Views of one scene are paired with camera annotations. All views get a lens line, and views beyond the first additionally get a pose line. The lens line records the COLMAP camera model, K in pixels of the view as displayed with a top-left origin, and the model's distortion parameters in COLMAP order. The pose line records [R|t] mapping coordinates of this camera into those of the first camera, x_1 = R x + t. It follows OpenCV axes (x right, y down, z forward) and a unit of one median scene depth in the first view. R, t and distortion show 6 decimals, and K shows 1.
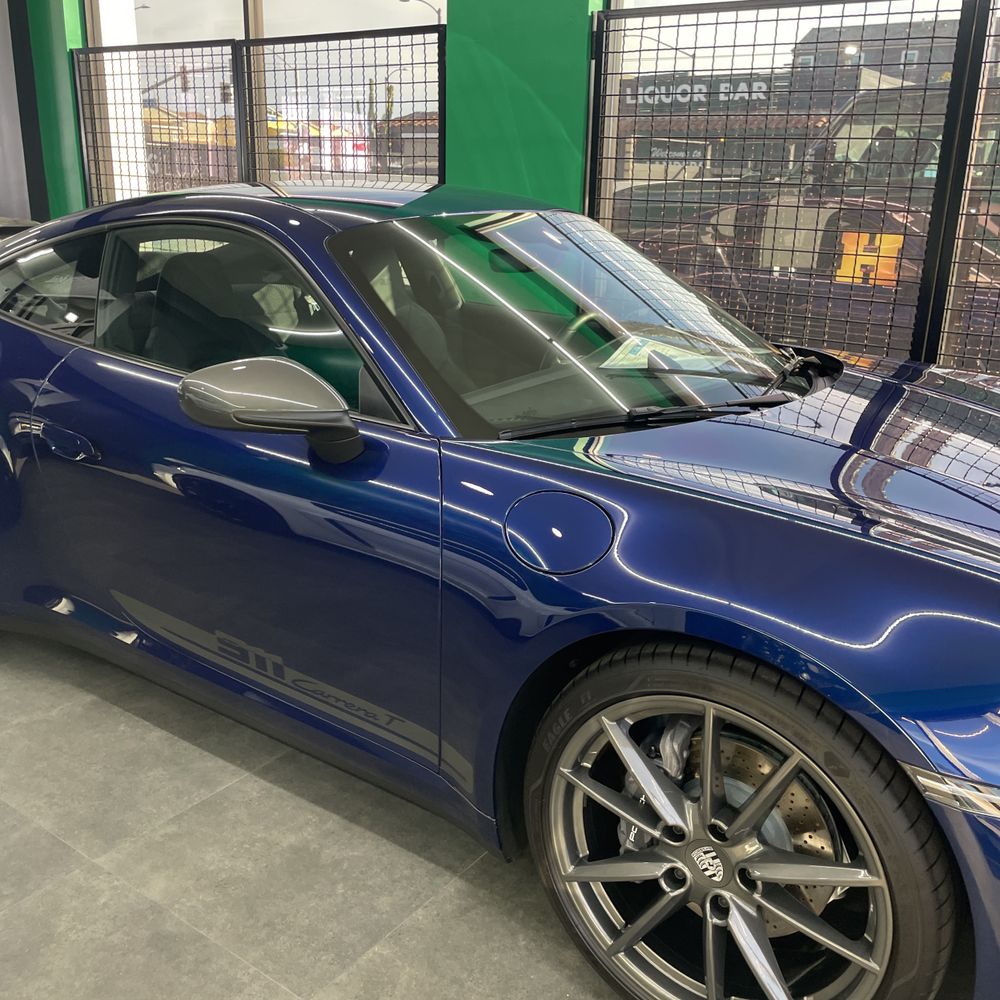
lens RADIAL K [[1028.9, 0, 500.0], [0, 1028.9, 500.0], [0, 0, 1]] dist [0.093825, -0.138360]
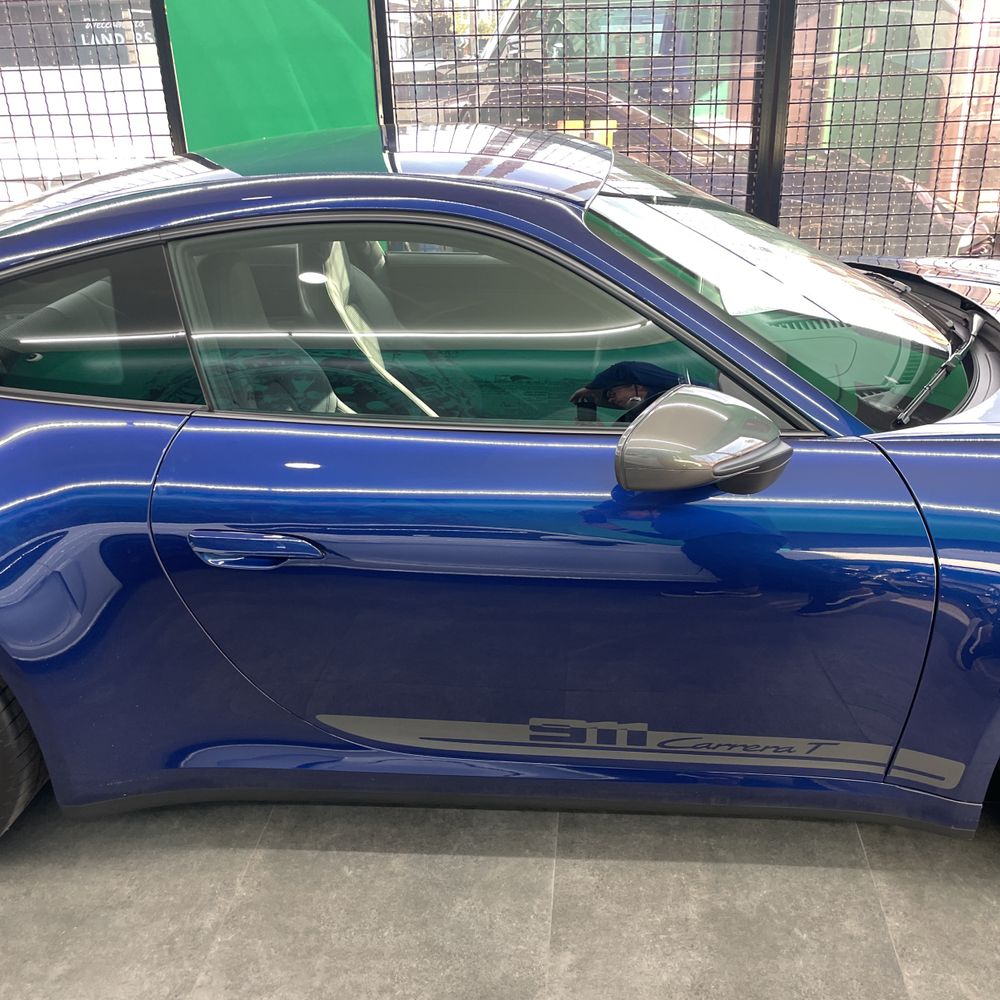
lens RADIAL K [[1028.9, 0, 500.0], [0, 1028.9, 500.0], [0, 0, 1]] dist [0.093825, -0.138360]
pose [[0.851196, -0.258205, 0.456941, -0.641819], [0.203063, 0.964831, 0.166933, -0.190044], [-0.483974, -0.049305, 0.873692, 0.306621]]
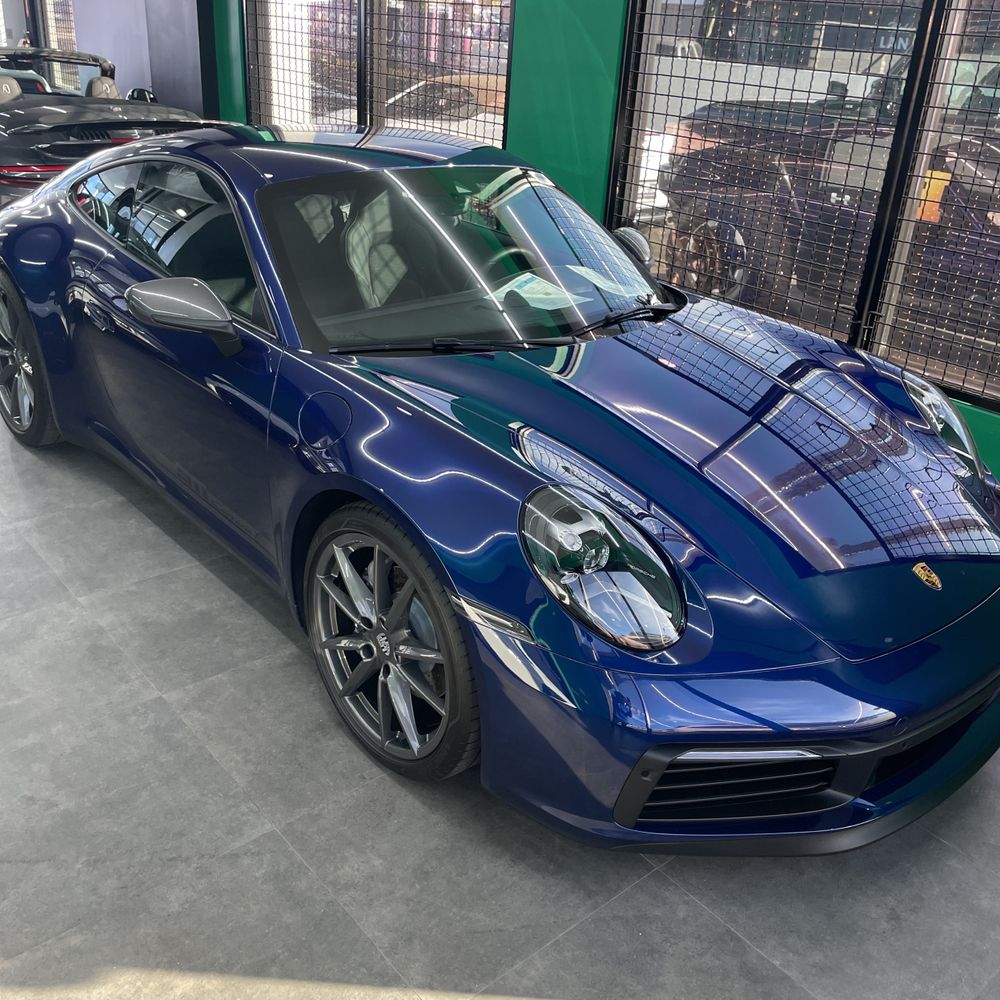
lens RADIAL K [[1028.9, 0, 500.0], [0, 1028.9, 500.0], [0, 0, 1]] dist [0.093825, -0.138360]
pose [[0.971696, 0.130564, -0.196874, 0.468044], [-0.104965, 0.985226, 0.135320, -0.065268], [0.211634, -0.110825, 0.971045, -0.317856]]
